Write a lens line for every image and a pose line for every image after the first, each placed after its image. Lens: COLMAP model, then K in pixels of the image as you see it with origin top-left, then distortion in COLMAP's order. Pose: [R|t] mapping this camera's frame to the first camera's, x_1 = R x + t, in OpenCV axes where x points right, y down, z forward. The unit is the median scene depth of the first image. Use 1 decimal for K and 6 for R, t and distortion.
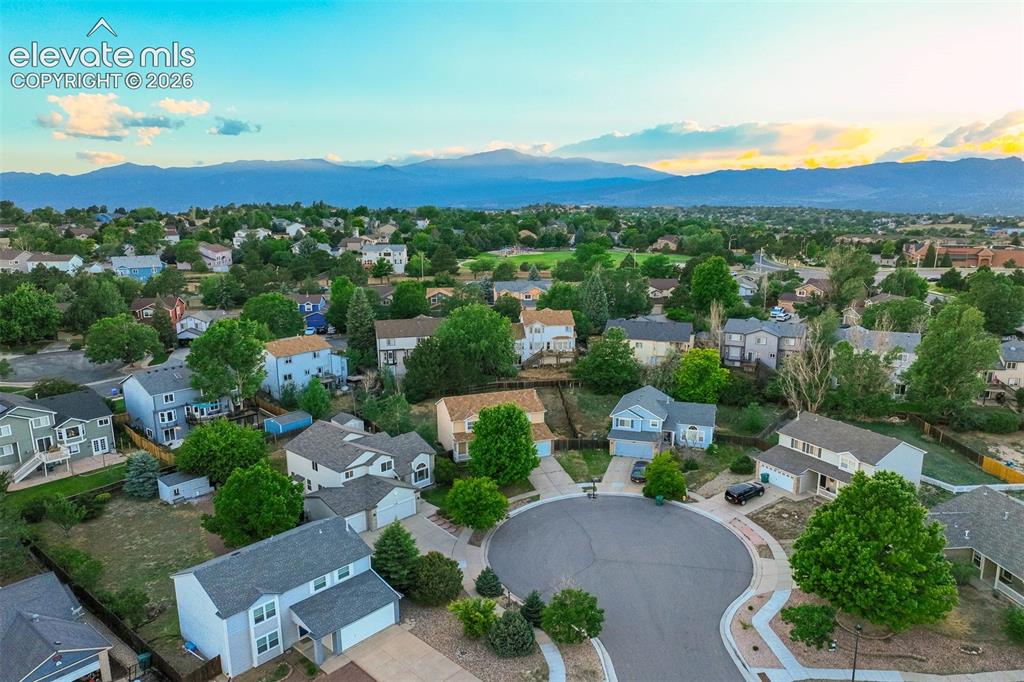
lens RADIAL K [[716.0, 0, 513.8], [0, 716.0, 365.5], [0, 0, 1]] dist [0.004264, 0.010233]
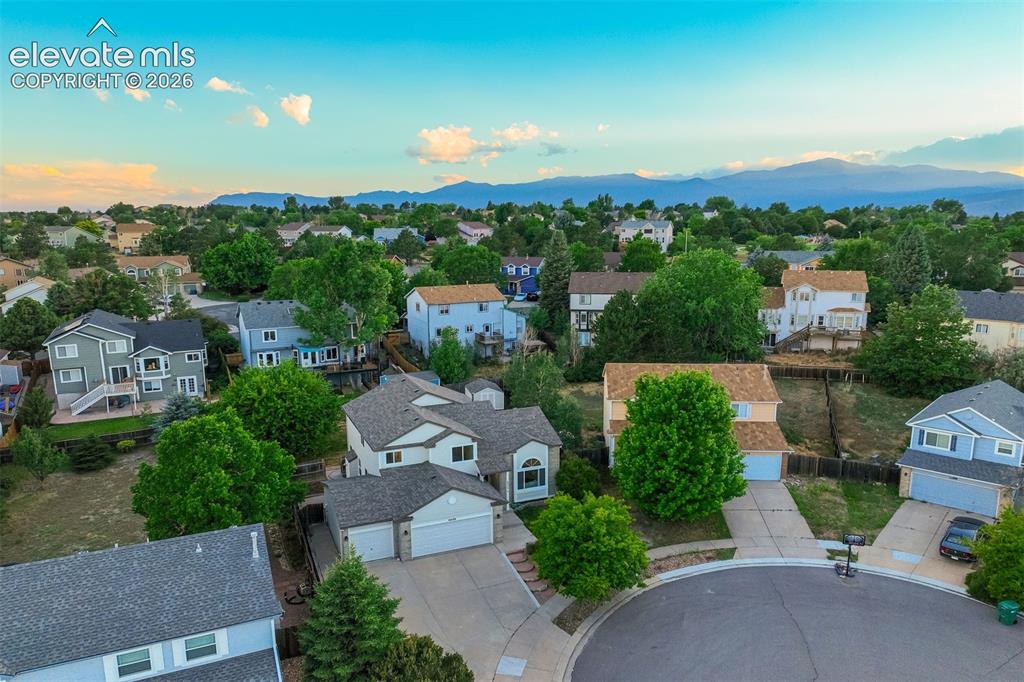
lens RADIAL K [[716.0, 0, 513.8], [0, 716.0, 365.5], [0, 0, 1]] dist [0.004264, 0.010233]
pose [[0.916334, 0.084554, -0.391387, 0.072341], [-0.091265, 0.995826, 0.001461, 0.053758], [0.389876, 0.034381, 0.920225, 0.396905]]
